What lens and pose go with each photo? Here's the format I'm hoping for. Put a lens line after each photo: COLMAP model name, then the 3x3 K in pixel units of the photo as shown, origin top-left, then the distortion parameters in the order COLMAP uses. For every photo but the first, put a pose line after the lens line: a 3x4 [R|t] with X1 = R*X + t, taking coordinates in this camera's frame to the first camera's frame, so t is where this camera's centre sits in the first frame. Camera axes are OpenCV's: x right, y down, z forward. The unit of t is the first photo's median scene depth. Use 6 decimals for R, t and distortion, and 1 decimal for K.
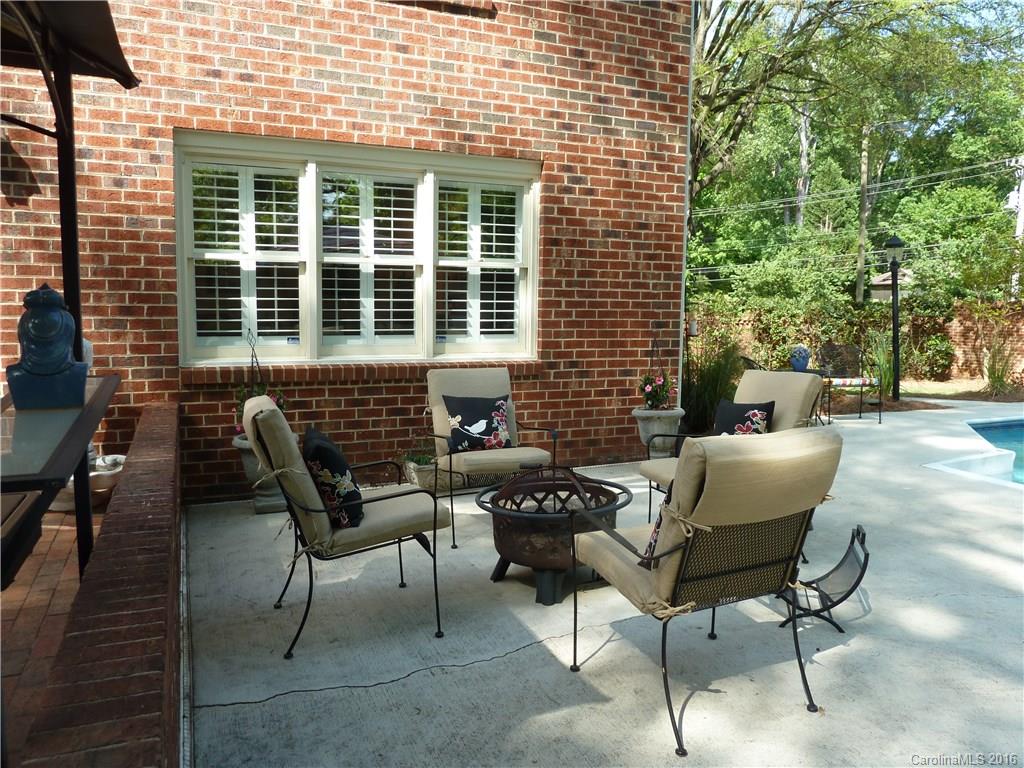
lens RADIAL K [[763.2, 0, 515.6], [0, 763.2, 384.1], [0, 0, 1]] dist [-0.027343, -0.007848]
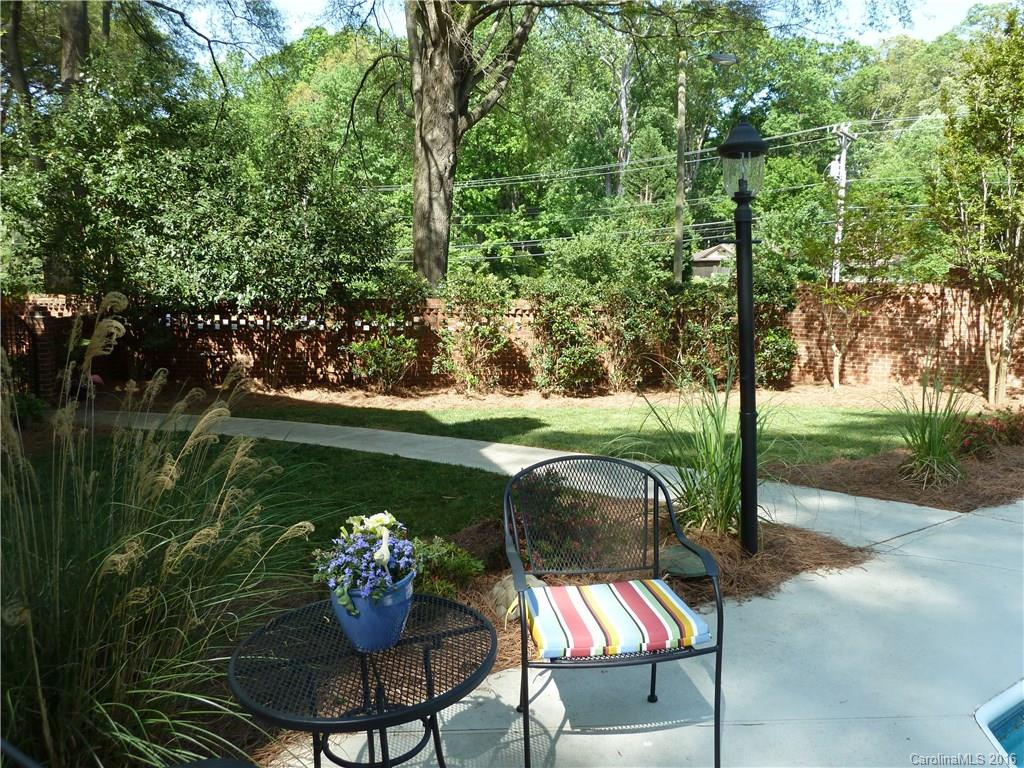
lens RADIAL K [[763.2, 0, 513.4], [0, 763.2, 382.8], [0, 0, 1]] dist [-0.027343, -0.007848]
pose [[0.978731, -0.027137, 0.203347, 0.058464], [0.021067, 0.999267, 0.031955, -0.015562], [-0.204065, -0.026991, 0.978585, 0.123085]]
